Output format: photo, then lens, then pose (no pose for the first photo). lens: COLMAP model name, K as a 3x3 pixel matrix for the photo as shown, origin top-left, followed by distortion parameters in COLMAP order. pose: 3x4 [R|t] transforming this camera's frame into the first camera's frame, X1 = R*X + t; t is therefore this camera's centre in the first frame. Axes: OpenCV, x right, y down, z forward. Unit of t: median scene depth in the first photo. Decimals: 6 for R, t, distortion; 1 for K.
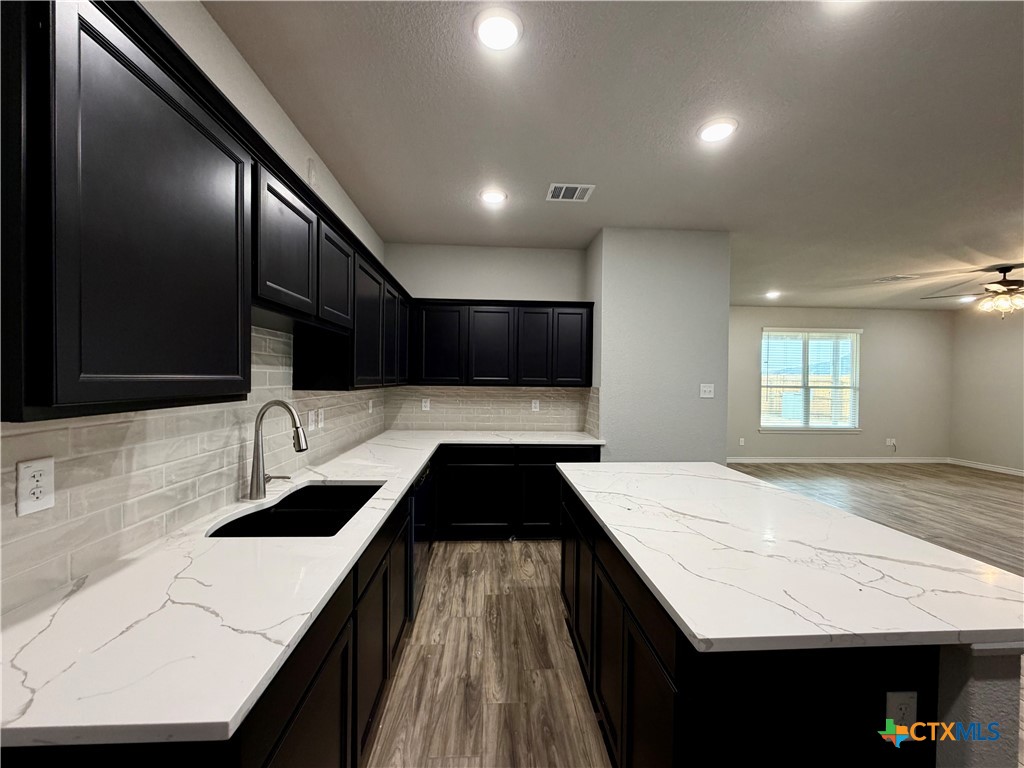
lens RADIAL K [[407.8, 0, 511.1], [0, 407.8, 383.2], [0, 0, 1]] dist [-0.000326, -0.000182]
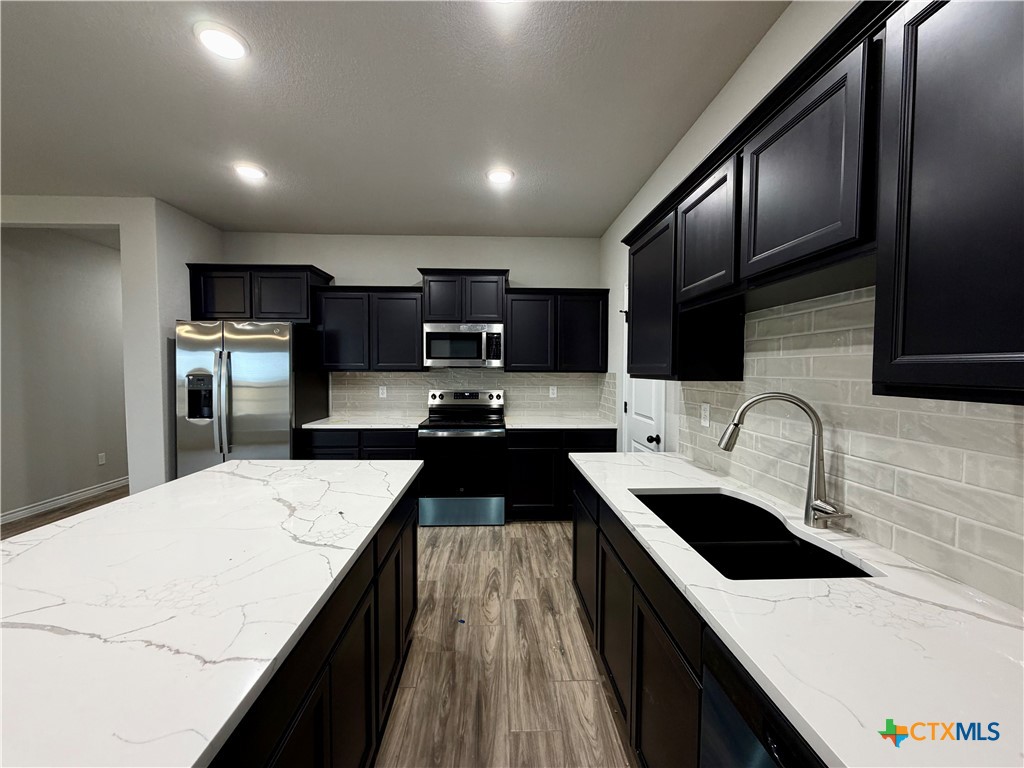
lens RADIAL K [[407.8, 0, 506.5], [0, 407.8, 378.2], [0, 0, 1]] dist [-0.000326, -0.000182]
pose [[-0.999589, -0.017393, 0.022794, -0.024339], [-0.016571, 0.999224, 0.035739, -0.002446], [-0.023398, 0.035346, -0.999101, 0.666356]]
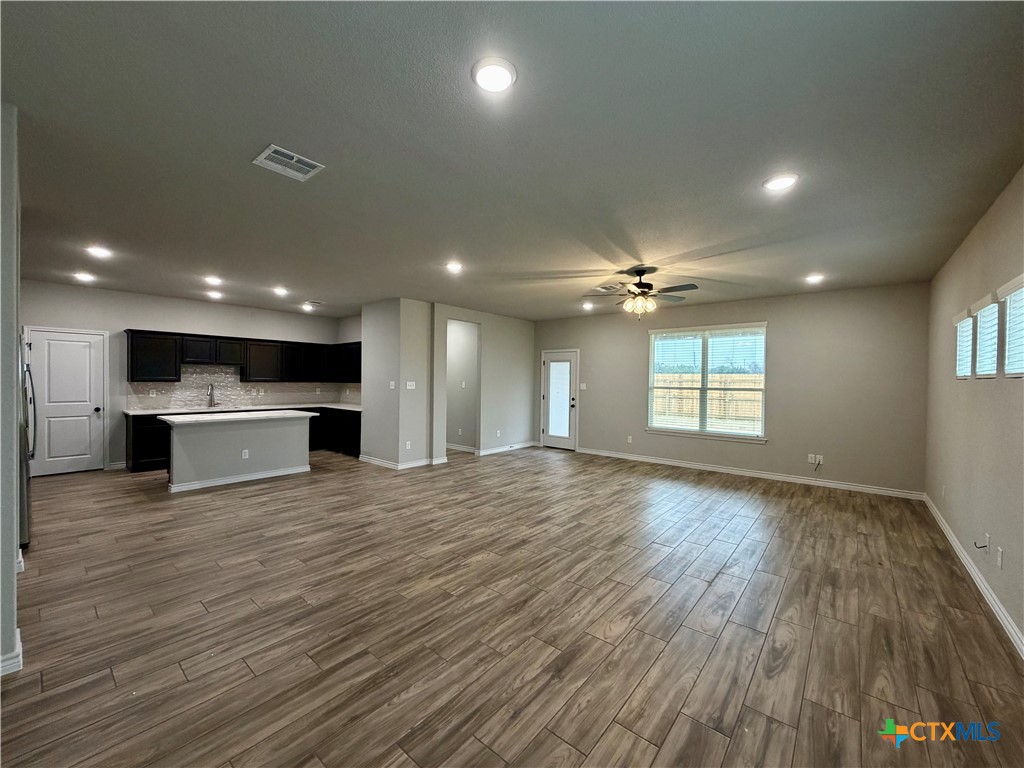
lens RADIAL K [[407.8, 0, 511.9], [0, 407.8, 379.2], [0, 0, 1]] dist [-0.000326, -0.000182]
pose [[0.728380, -0.005738, -0.685149, 1.686403], [-0.010087, 0.999767, -0.019096, 0.016503], [0.685099, 0.020820, 0.728152, 0.021073]]
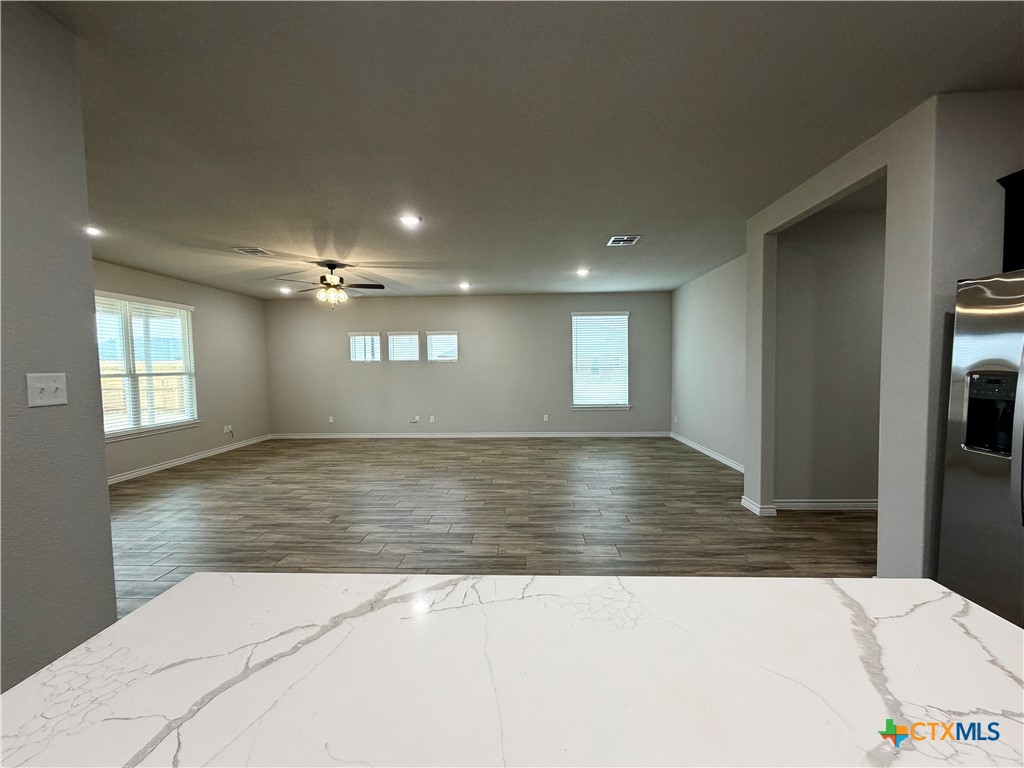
lens RADIAL K [[407.8, 0, 509.7], [0, 407.8, 385.4], [0, 0, 1]] dist [-0.000326, -0.000182]
pose [[0.104089, -0.064771, 0.992457, 0.090874], [0.027925, 0.997674, 0.062183, 0.001418], [-0.994176, 0.021242, 0.105655, 0.383667]]
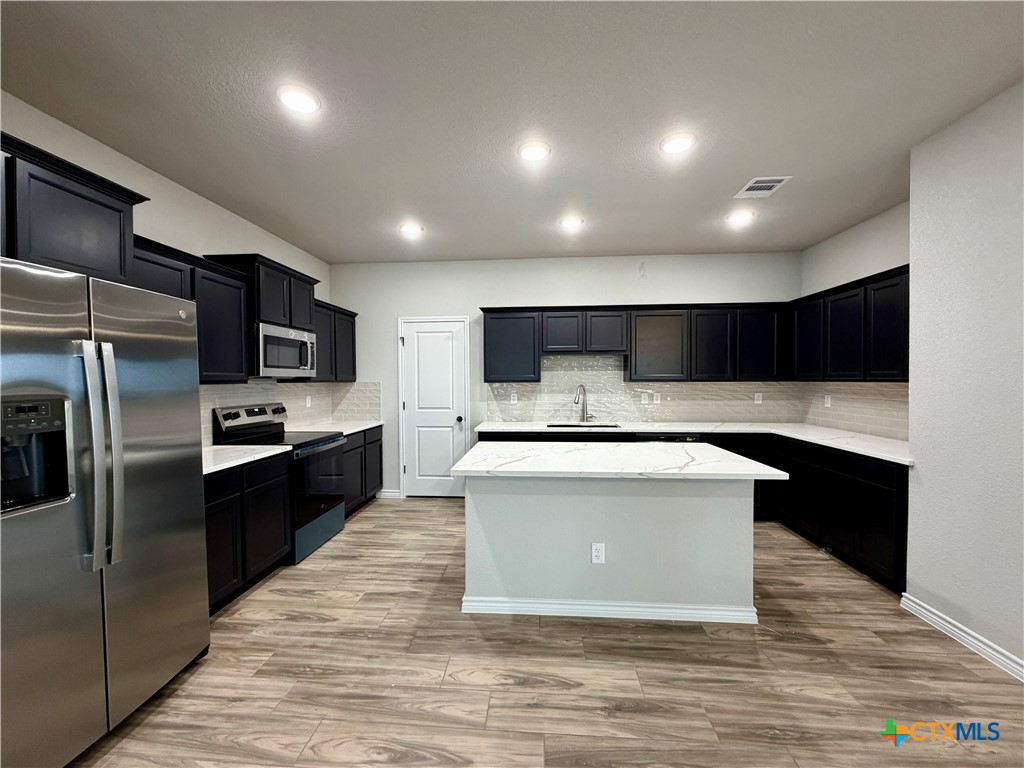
lens RADIAL K [[407.8, 0, 509.3], [0, 407.8, 383.9], [0, 0, 1]] dist [-0.000326, -0.000182]
pose [[-0.134856, -0.000874, -0.990865, 0.771606], [-0.008199, 0.999966, 0.000234, 0.014647], [0.990831, 0.008155, -0.134858, 0.329145]]
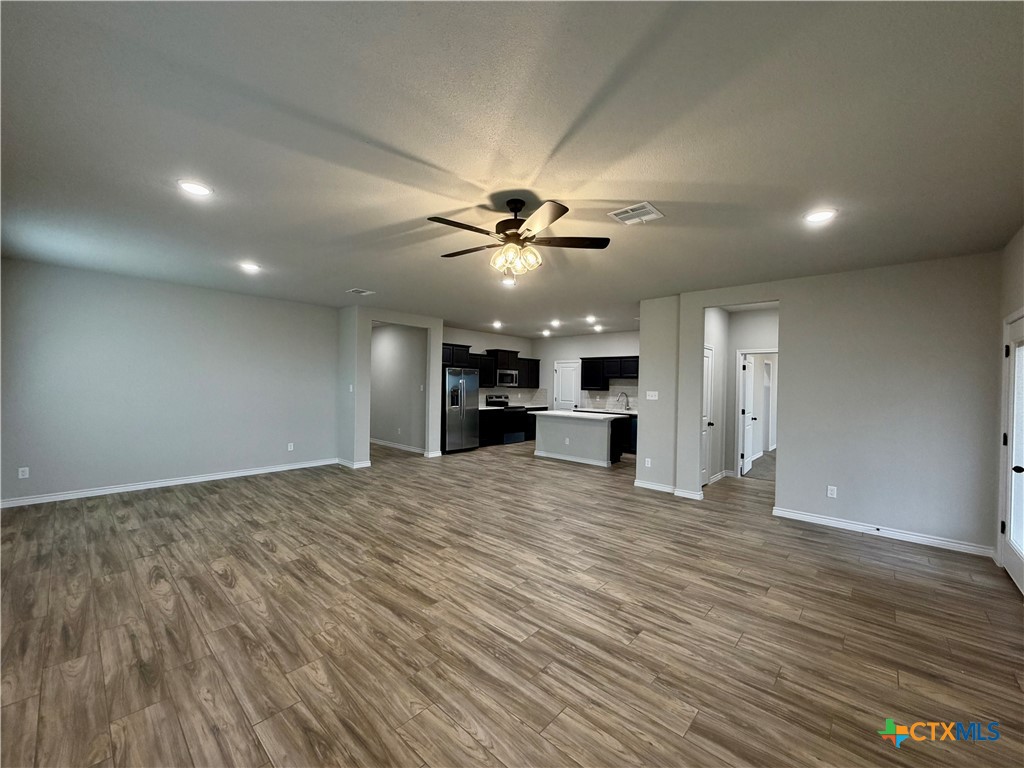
lens RADIAL K [[407.8, 0, 509.6], [0, 407.8, 380.6], [0, 0, 1]] dist [-0.000326, -0.000182]
pose [[-0.716527, -0.032805, -0.696788, 1.646582], [-0.036647, 0.999284, -0.009362, -0.004251], [0.696596, 0.018827, -0.717216, 1.453484]]
